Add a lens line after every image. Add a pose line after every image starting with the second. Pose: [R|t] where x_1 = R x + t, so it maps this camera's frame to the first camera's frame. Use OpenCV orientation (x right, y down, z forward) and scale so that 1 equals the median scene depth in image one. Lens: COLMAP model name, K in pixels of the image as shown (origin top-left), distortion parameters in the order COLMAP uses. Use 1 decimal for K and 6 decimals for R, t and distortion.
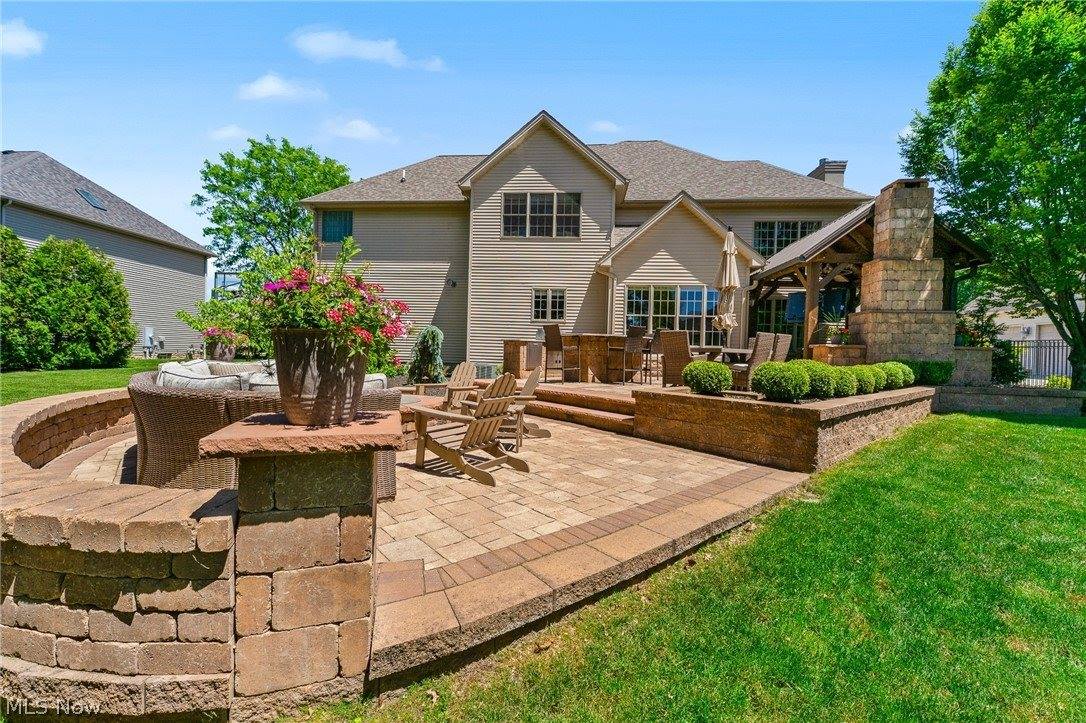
lens RADIAL K [[432.7, 0, 543.6], [0, 432.7, 358.3], [0, 0, 1]] dist [-0.006093, -0.000781]
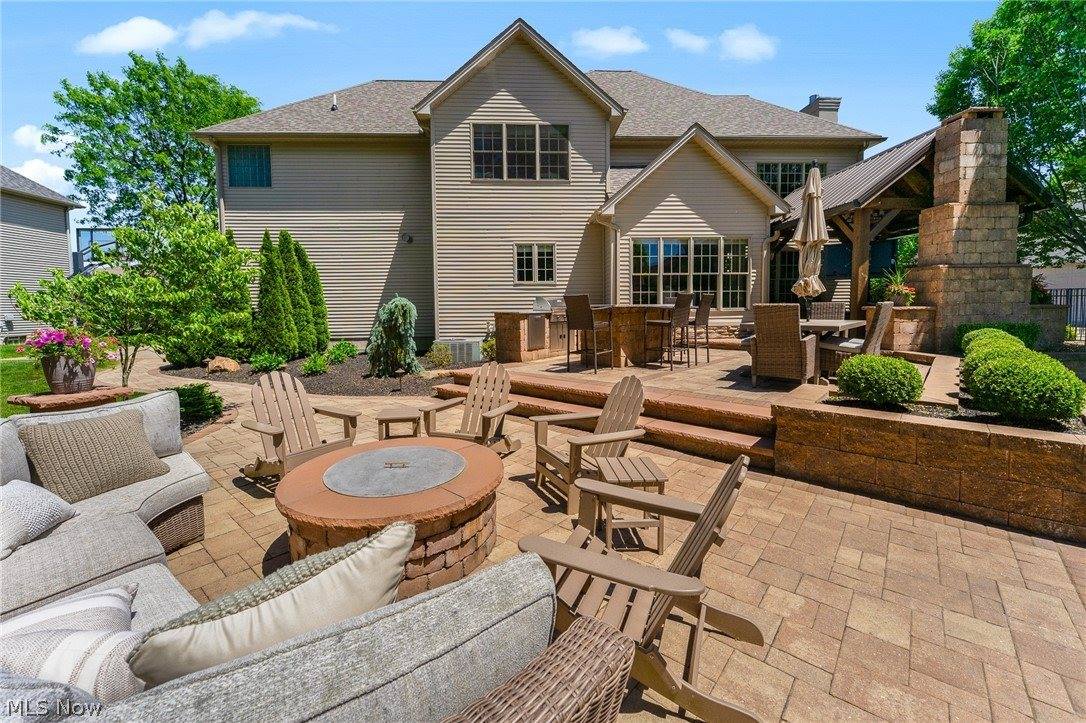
lens RADIAL K [[432.7, 0, 528.5], [0, 432.7, 329.1], [0, 0, 1]] dist [-0.006093, -0.000781]
pose [[0.991069, -0.041118, 0.126851, -0.108734], [0.035400, 0.998267, 0.047005, -0.038070], [-0.128564, -0.042095, 0.990807, 0.183310]]
